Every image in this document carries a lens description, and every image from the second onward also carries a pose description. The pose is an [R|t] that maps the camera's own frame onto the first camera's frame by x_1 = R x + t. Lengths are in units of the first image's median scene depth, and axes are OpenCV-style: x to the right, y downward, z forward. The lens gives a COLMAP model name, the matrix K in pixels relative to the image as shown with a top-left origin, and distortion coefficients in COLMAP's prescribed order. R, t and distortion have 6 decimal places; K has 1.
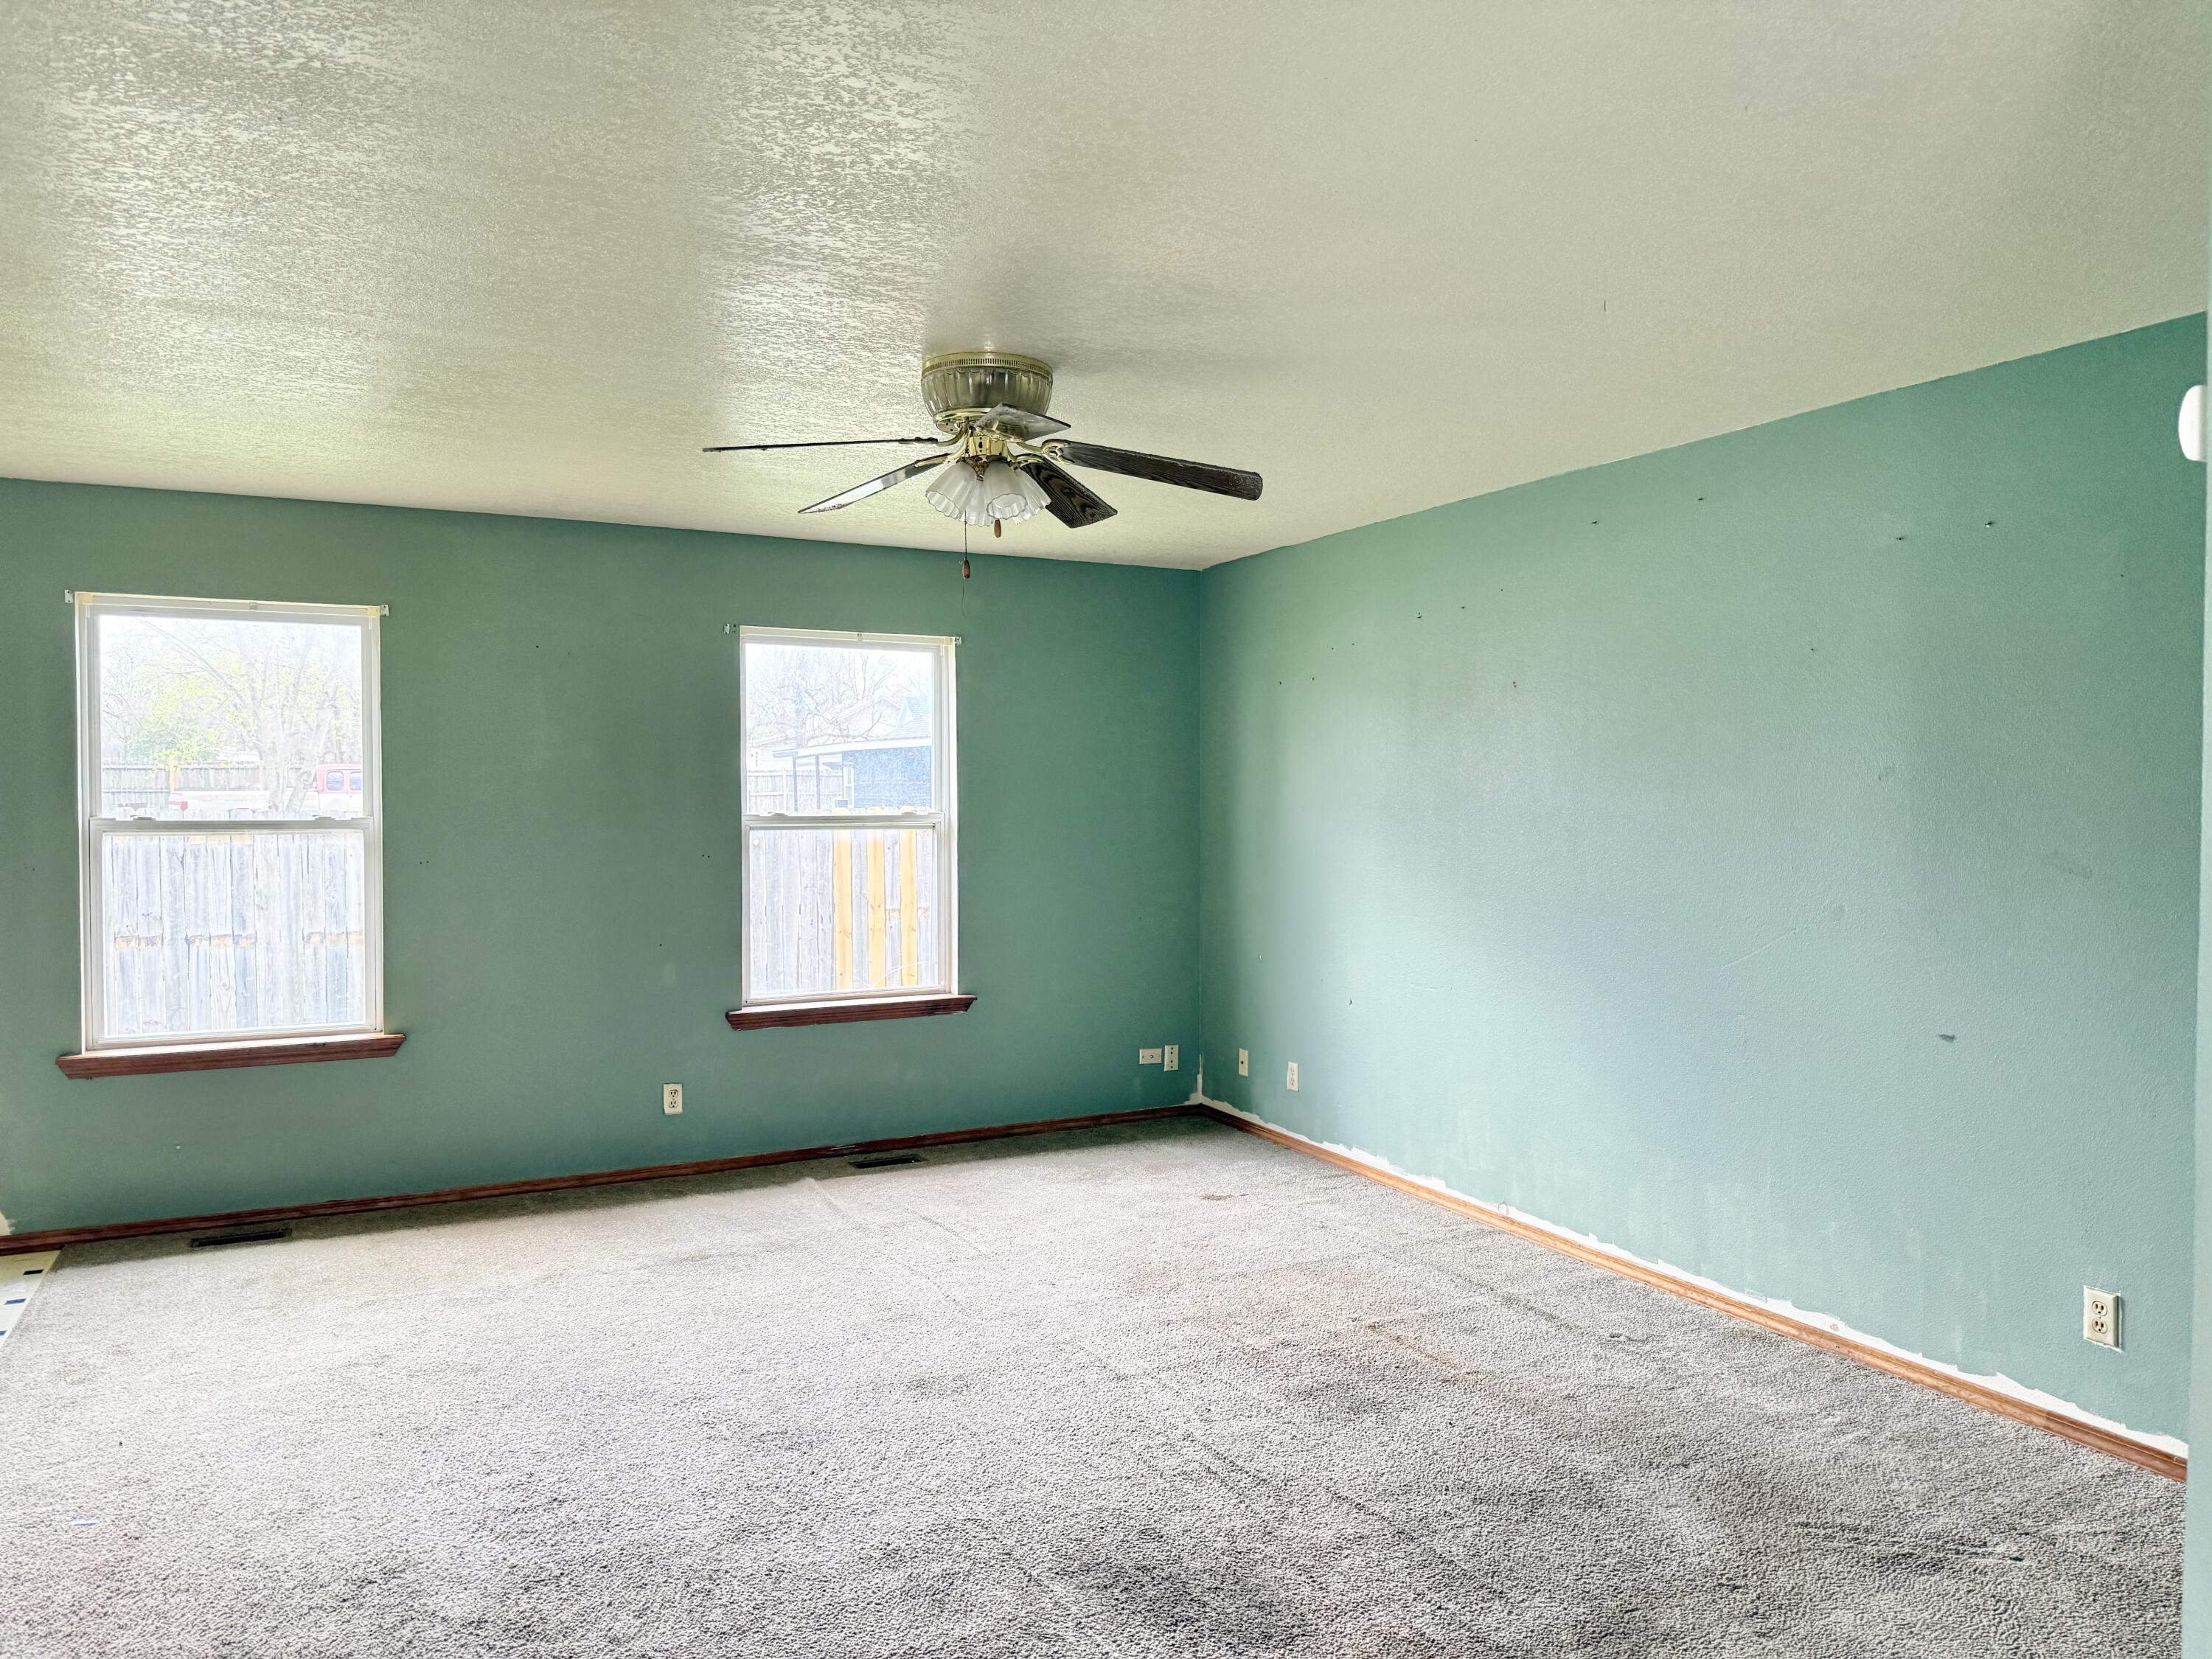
lens RADIAL K [[1574.1, 0, 1101.8], [0, 1574.1, 837.6], [0, 0, 1]] dist [0.060785, -0.063427]
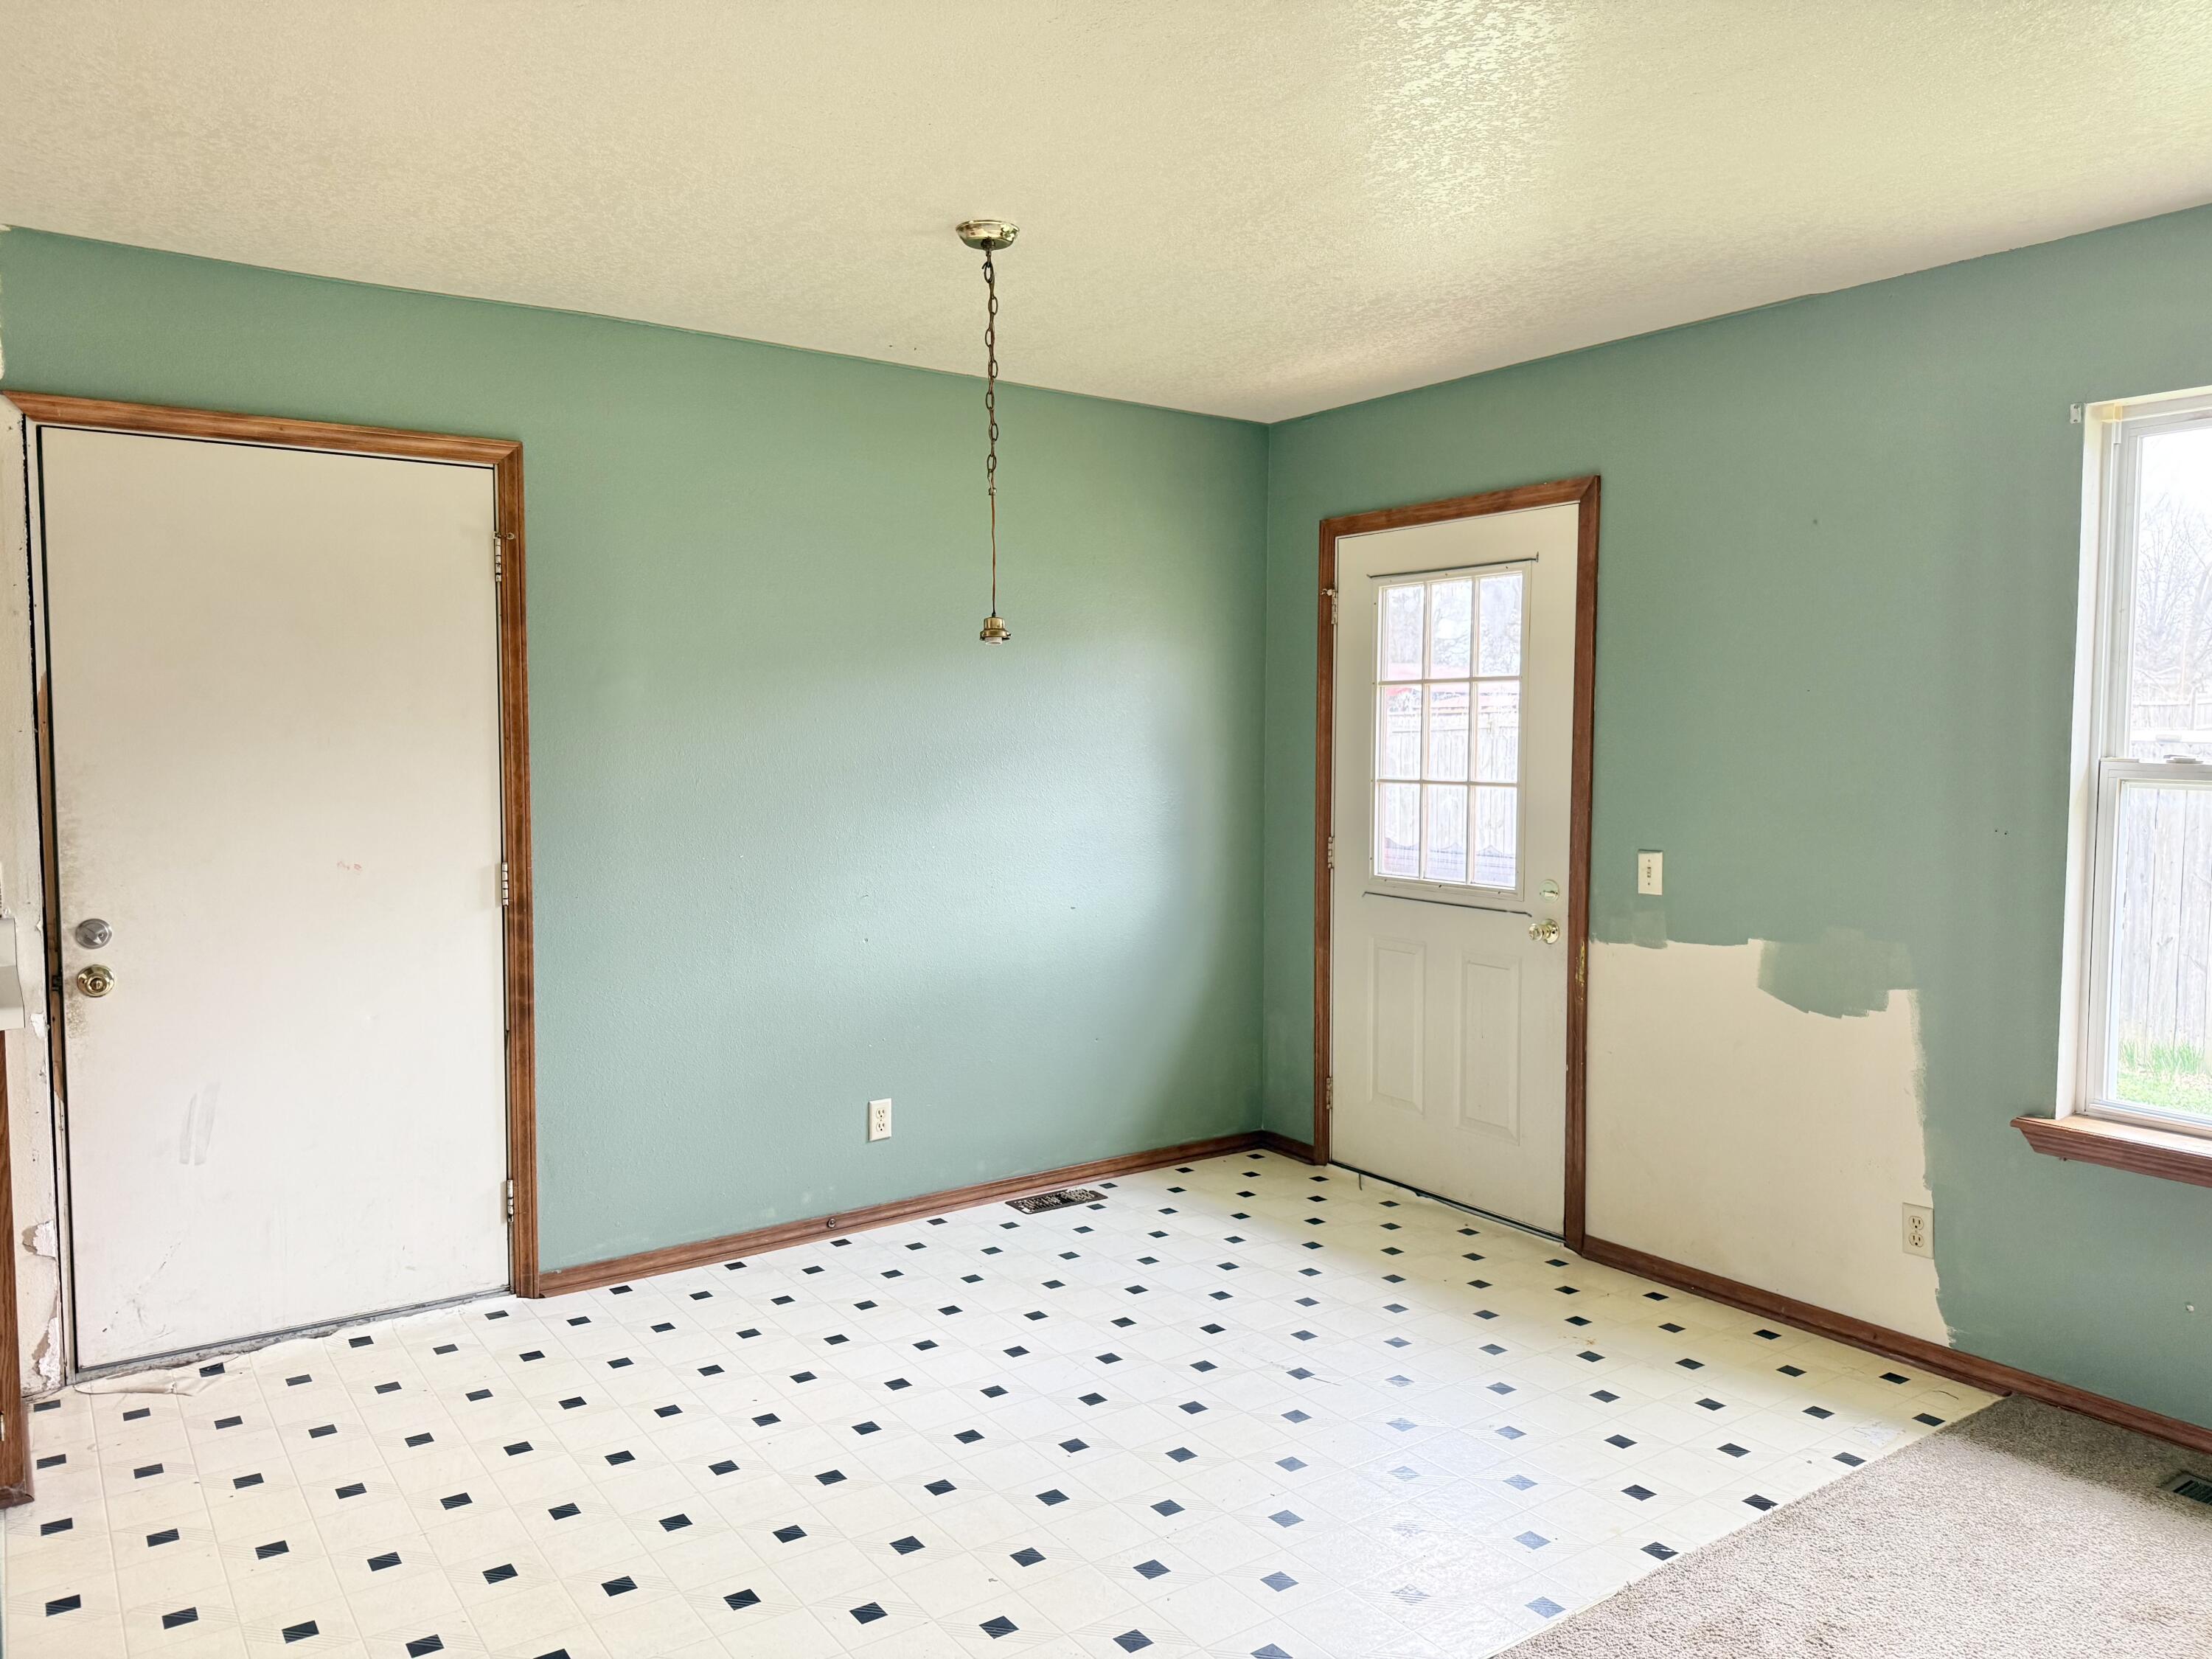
lens RADIAL K [[1574.1, 0, 1104.8], [0, 1574.1, 827.9], [0, 0, 1]] dist [0.060785, -0.063427]
pose [[0.165258, 0.067800, -0.983917, -0.066798], [-0.029602, 0.997526, 0.063765, -0.013573], [0.985806, 0.018588, 0.166856, 0.503016]]
